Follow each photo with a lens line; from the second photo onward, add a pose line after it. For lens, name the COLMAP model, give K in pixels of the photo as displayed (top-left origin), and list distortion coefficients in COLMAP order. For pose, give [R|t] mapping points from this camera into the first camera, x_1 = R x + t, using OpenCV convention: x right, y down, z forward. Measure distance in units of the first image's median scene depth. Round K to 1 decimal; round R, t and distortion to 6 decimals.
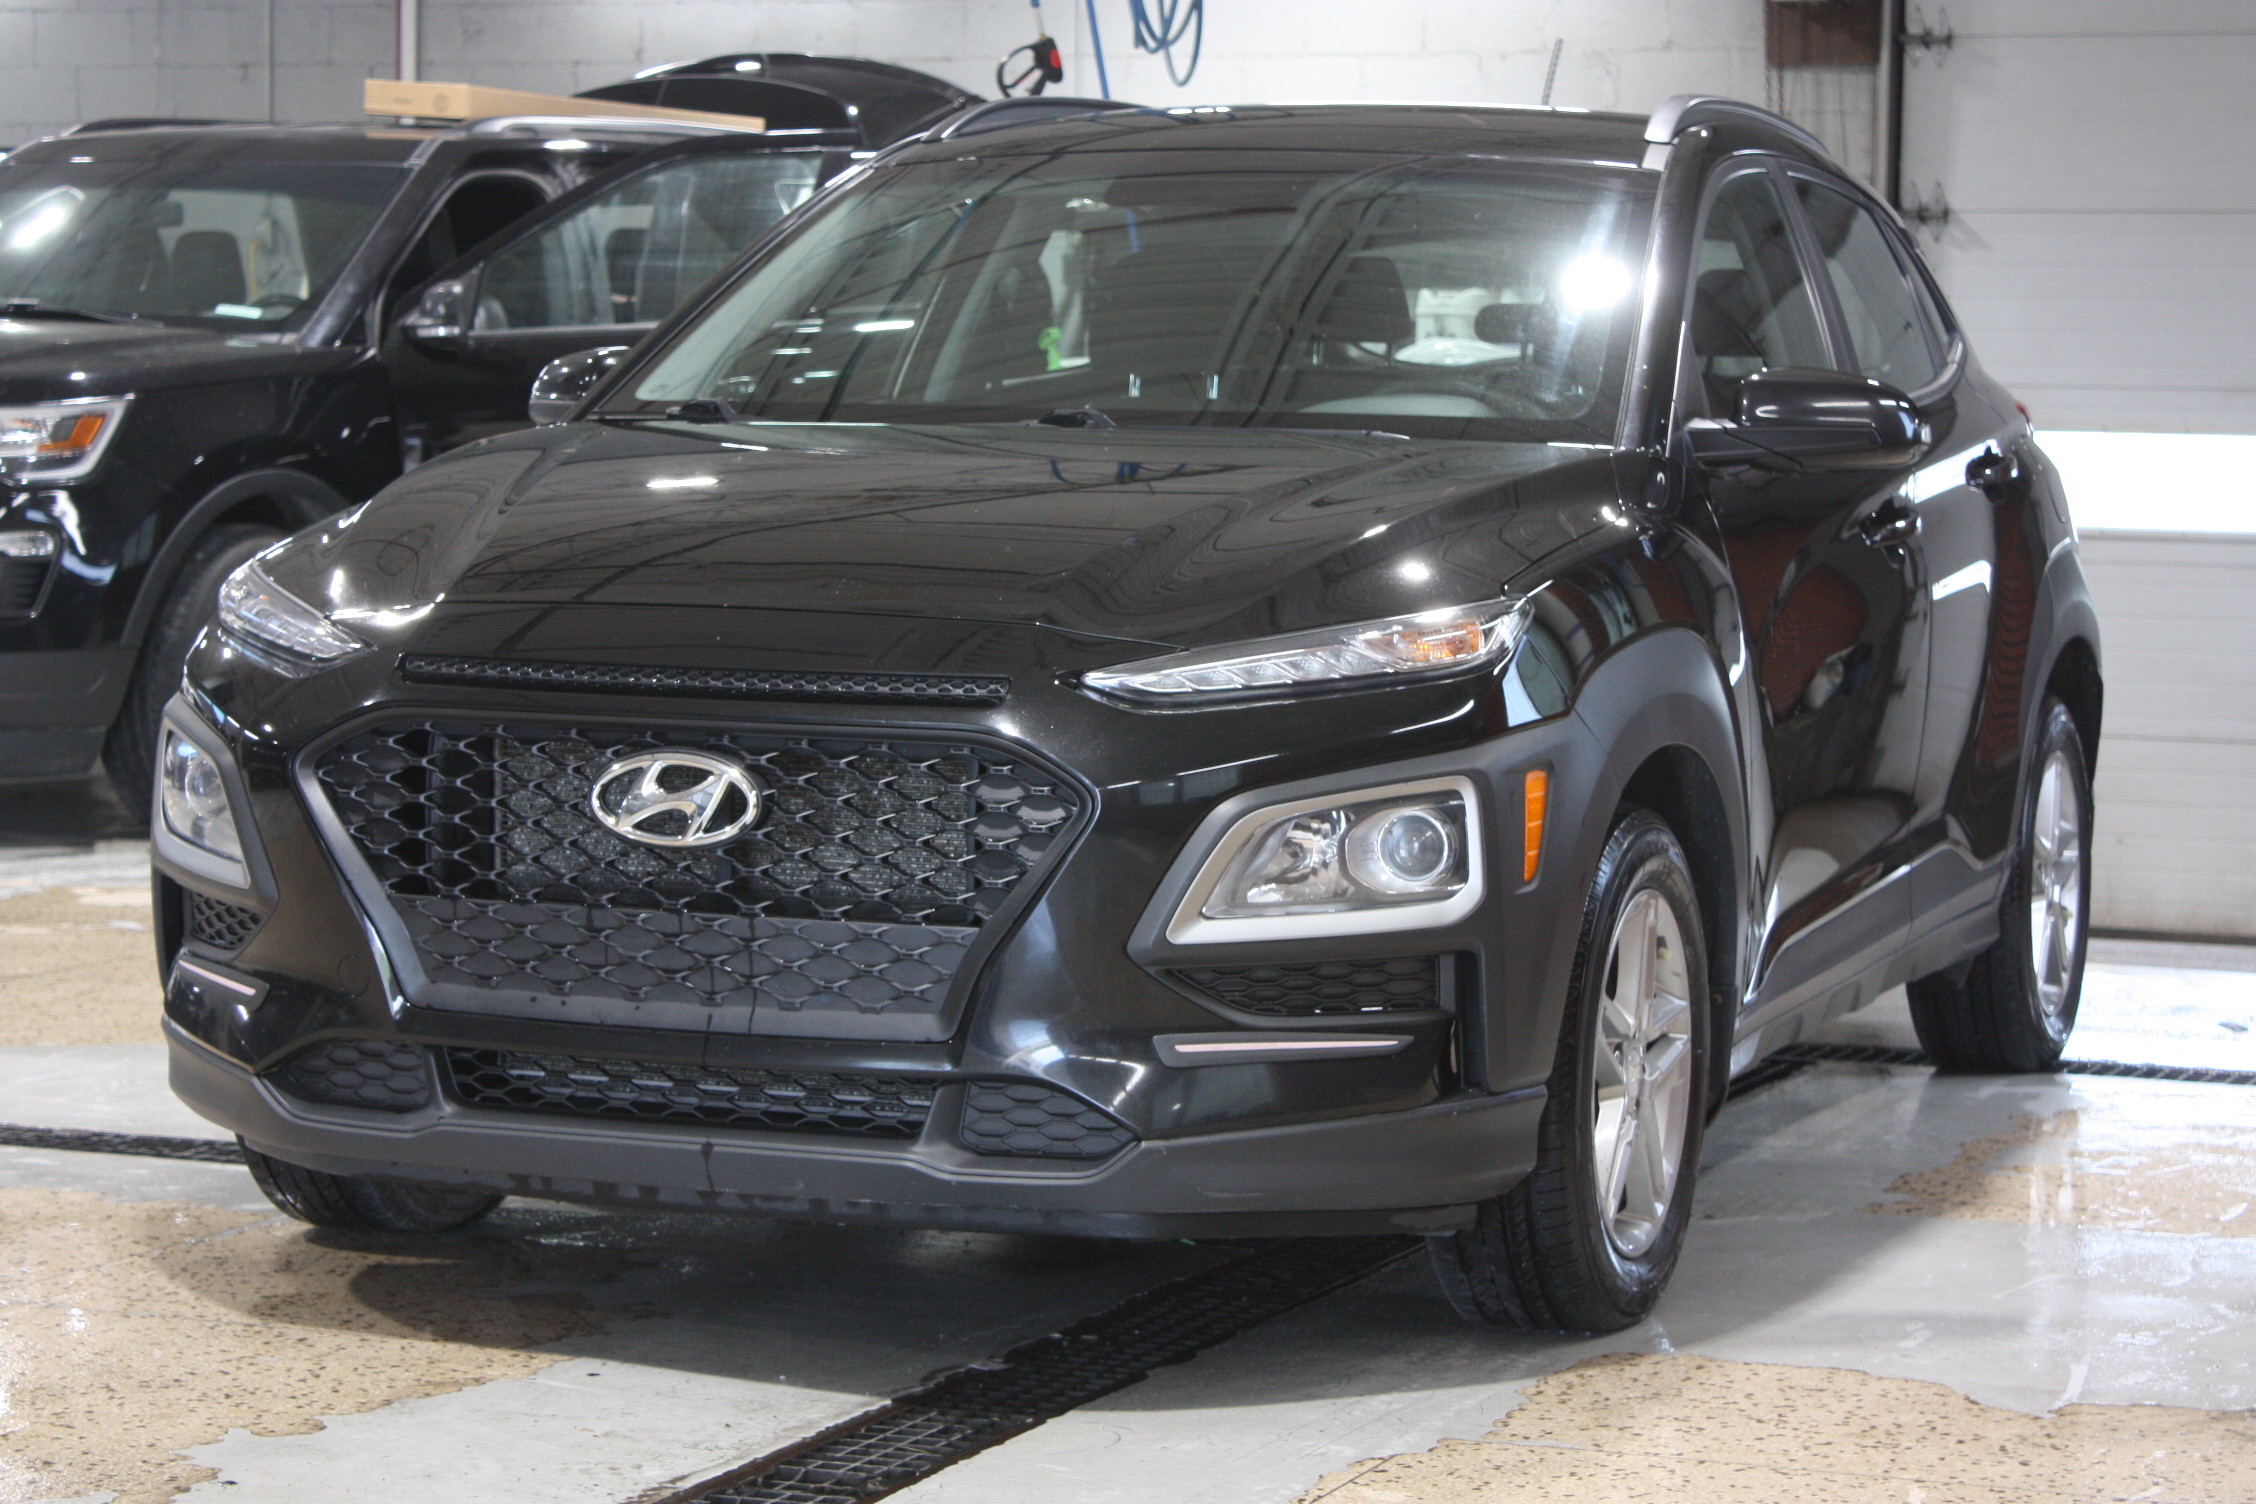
lens RADIAL K [[5552.0, 0, 1127.9], [0, 5552.0, 749.6], [0, 0, 1]] dist [-0.090541, 0.000000]
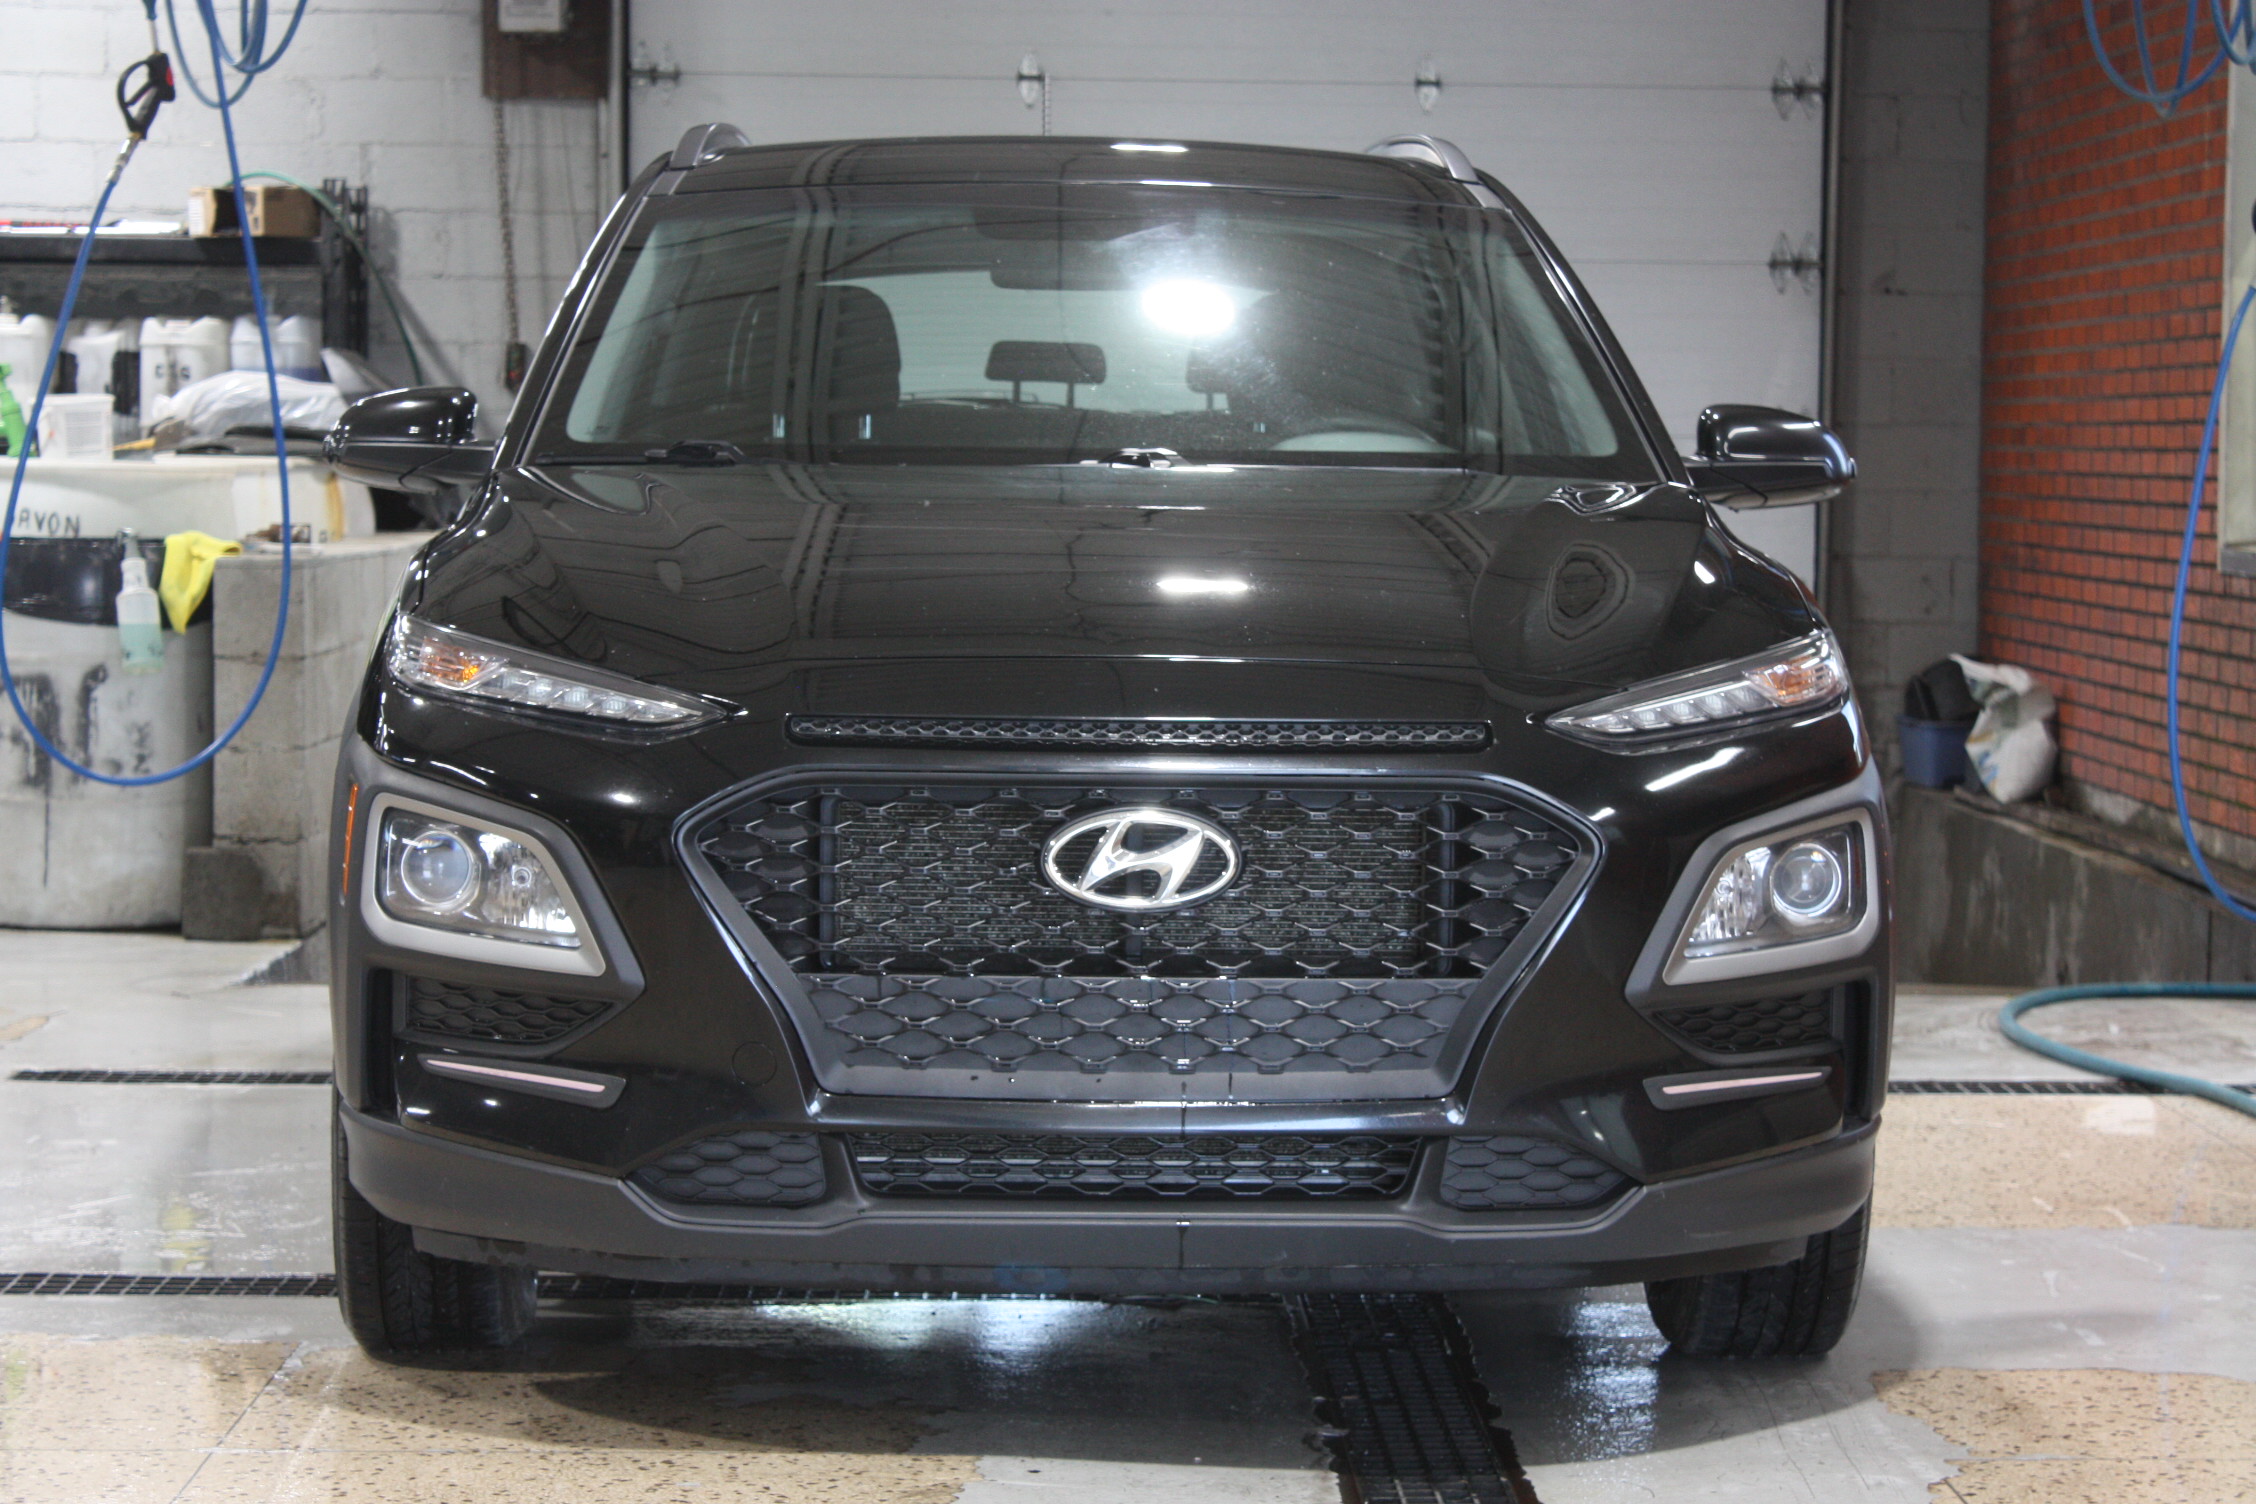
lens RADIAL K [[5370.5, 0, 1127.8], [0, 5370.5, 757.2], [0, 0, 1]] dist [0.173632, 0.000000]
pose [[0.905808, -0.029822, 0.422639, -0.471866], [0.030595, 0.999520, 0.004957, -0.013258], [-0.422583, 0.008440, 0.906285, 0.161756]]
